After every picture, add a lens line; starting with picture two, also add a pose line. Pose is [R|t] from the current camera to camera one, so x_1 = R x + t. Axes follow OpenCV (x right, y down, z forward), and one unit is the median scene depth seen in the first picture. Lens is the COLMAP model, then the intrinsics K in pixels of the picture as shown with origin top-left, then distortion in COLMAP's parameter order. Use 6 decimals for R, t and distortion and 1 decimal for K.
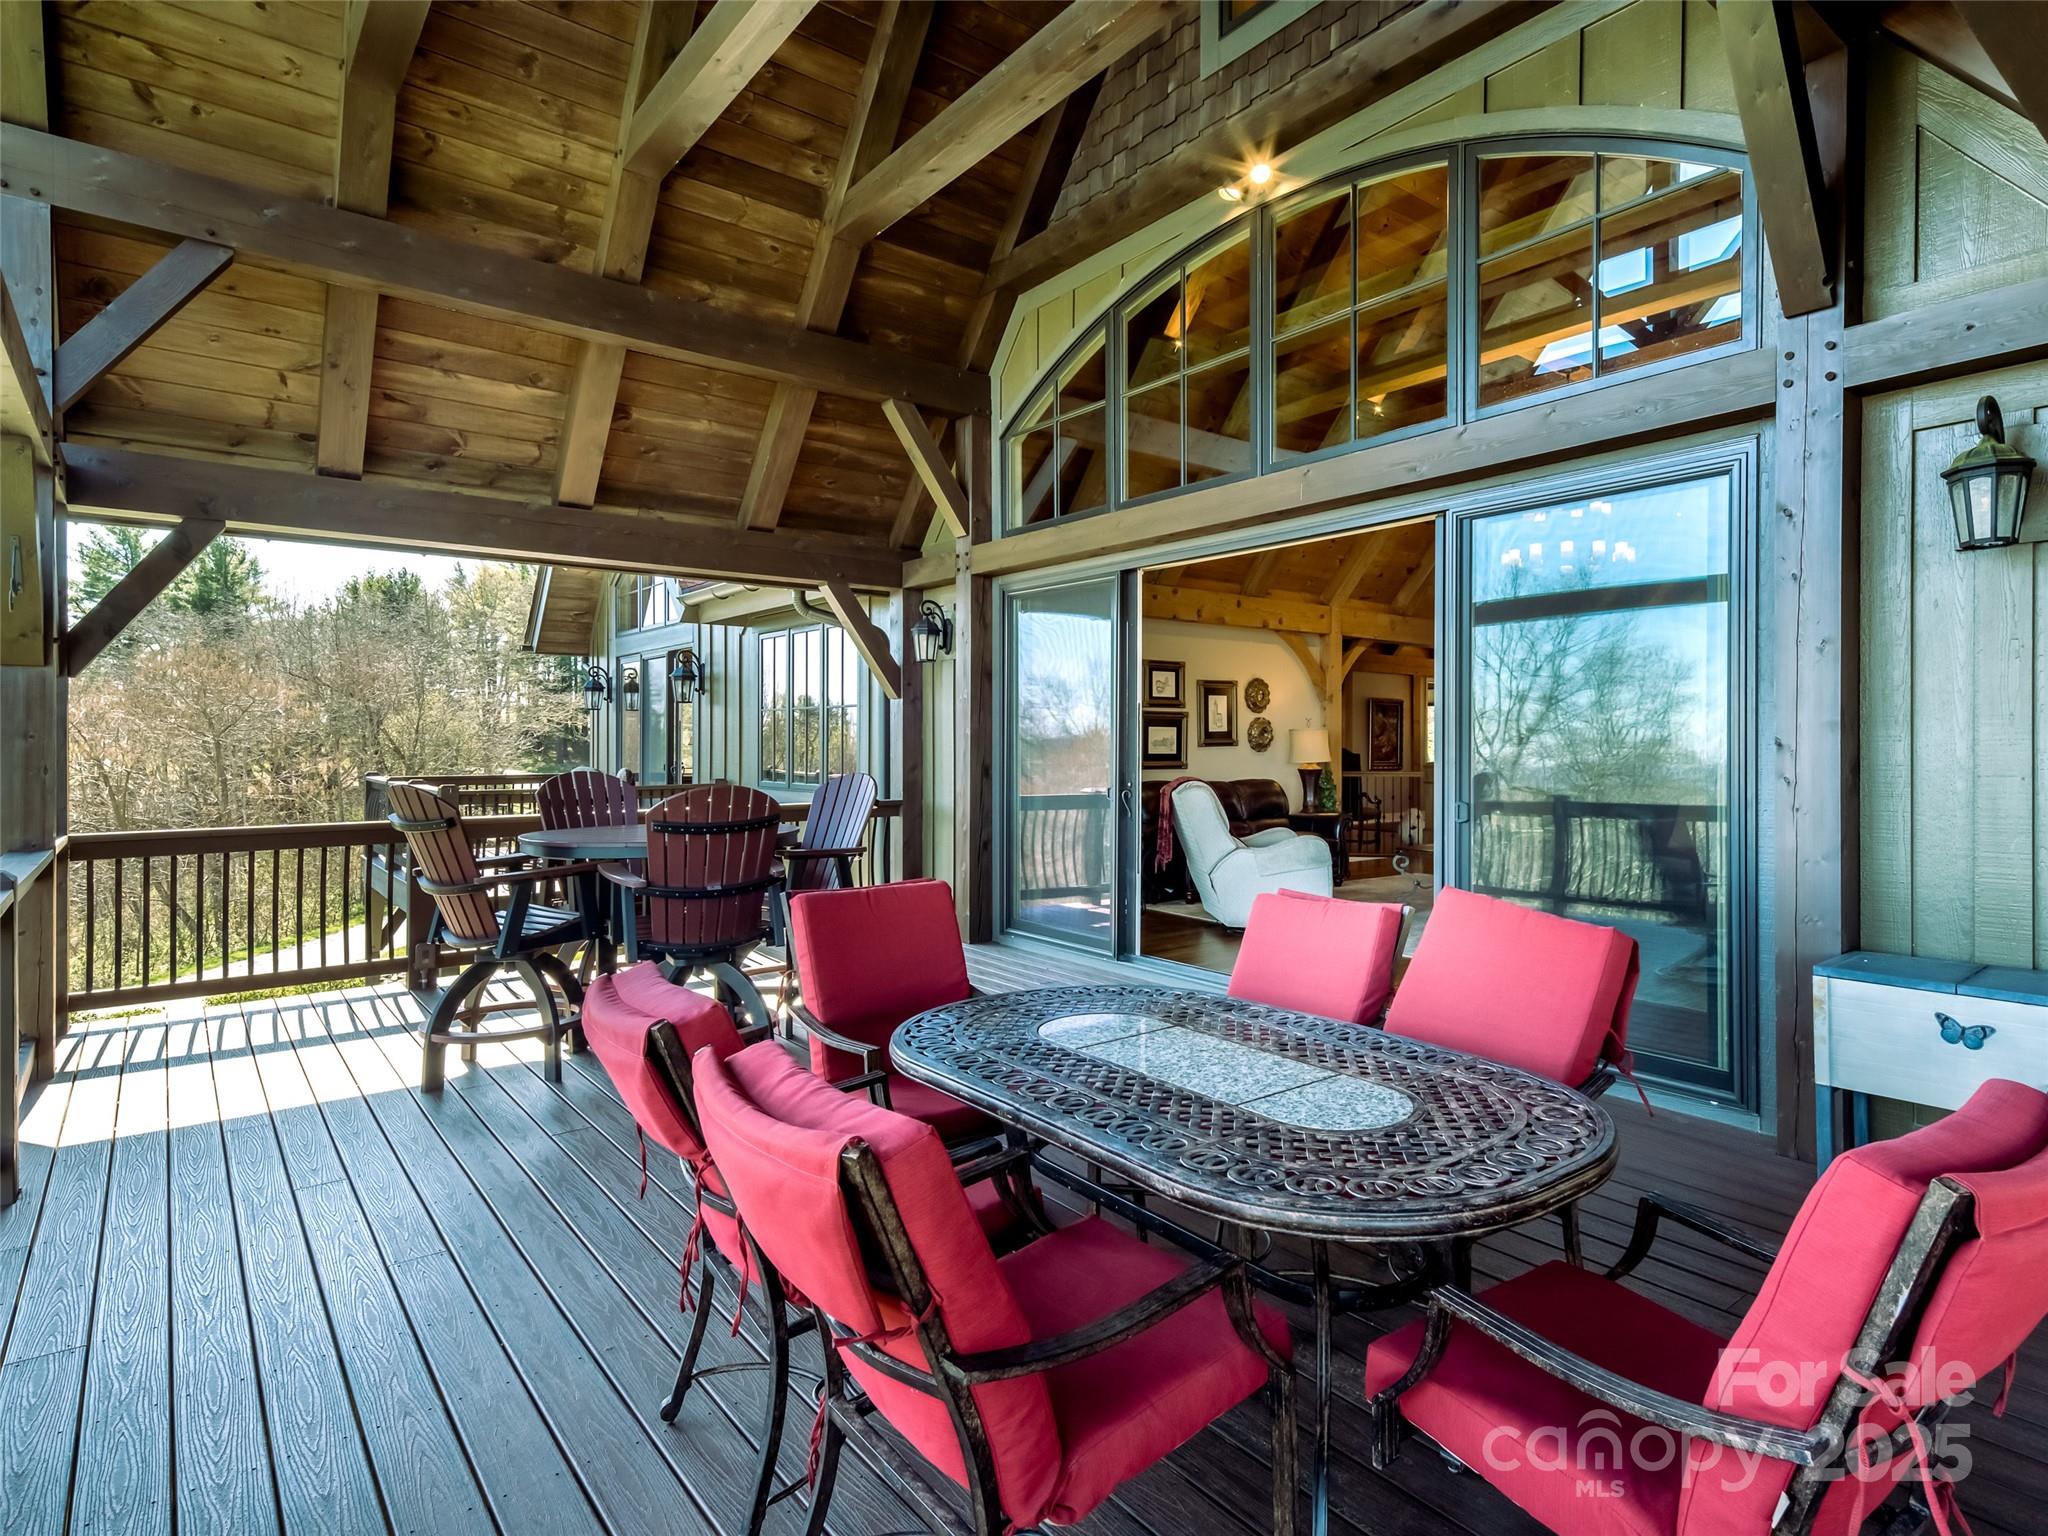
lens RADIAL K [[1136.4, 0, 1105.3], [0, 1136.4, 756.4], [0, 0, 1]] dist [0.022210, -0.009637]
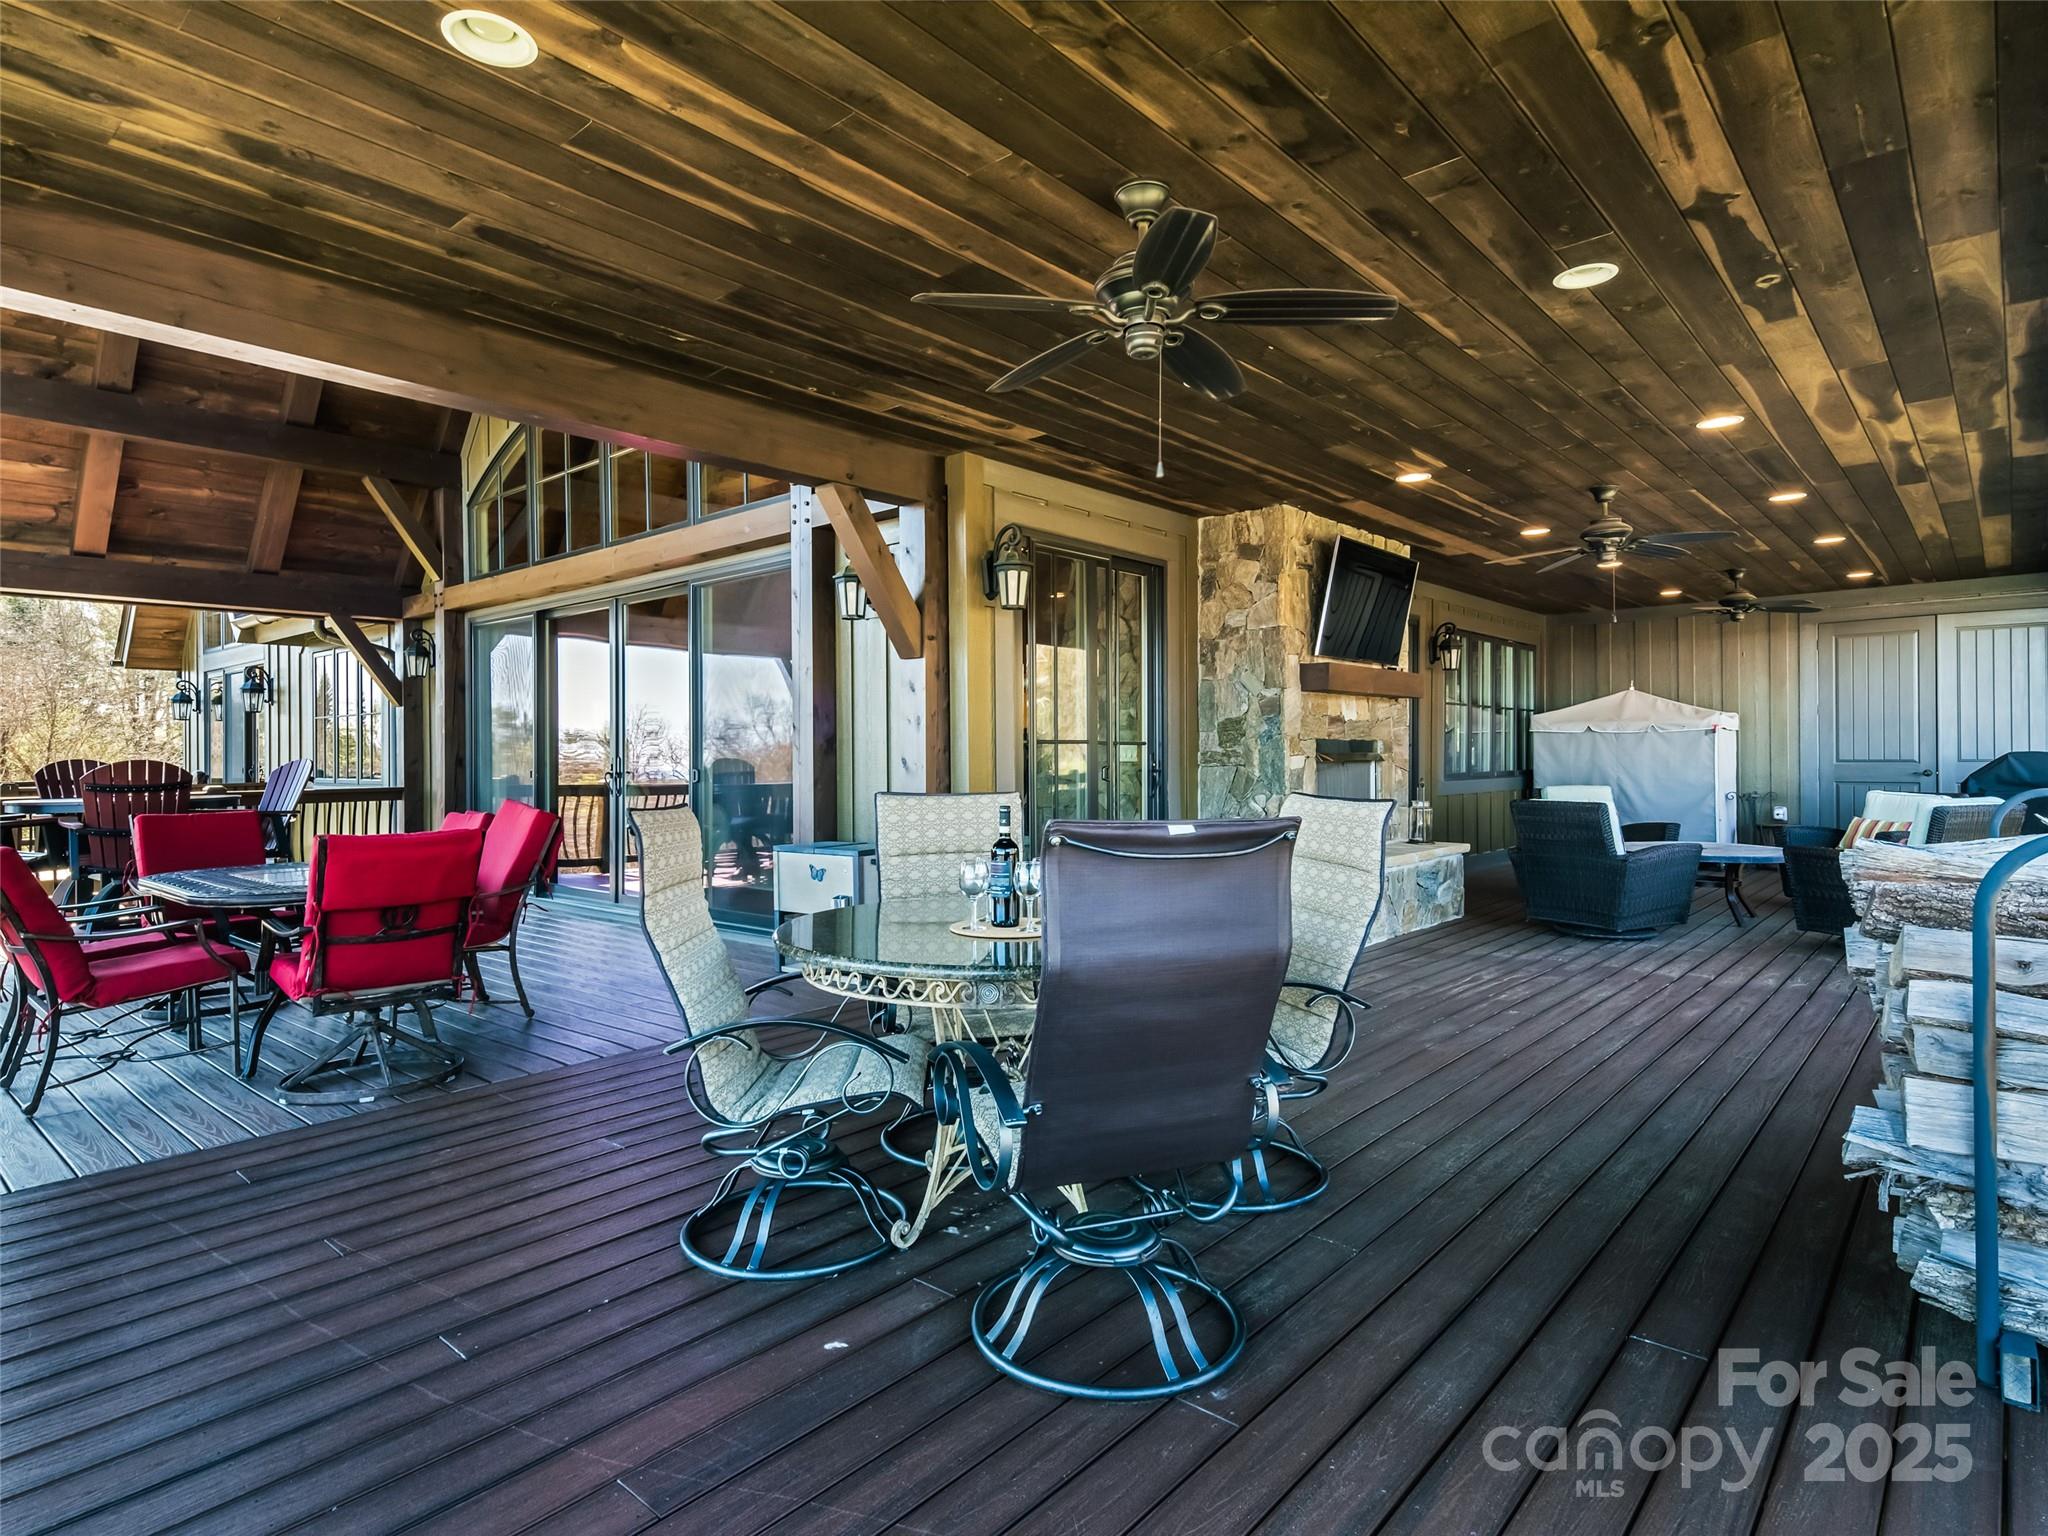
lens RADIAL K [[1136.4, 0, 1024.7], [0, 1136.4, 760.1], [0, 0, 1]] dist [0.022210, -0.009637]
pose [[0.988186, -0.011095, 0.152855, 0.335422], [0.012404, 0.999894, -0.007615, 0.029717], [-0.152754, 0.009421, 0.988219, -0.386597]]
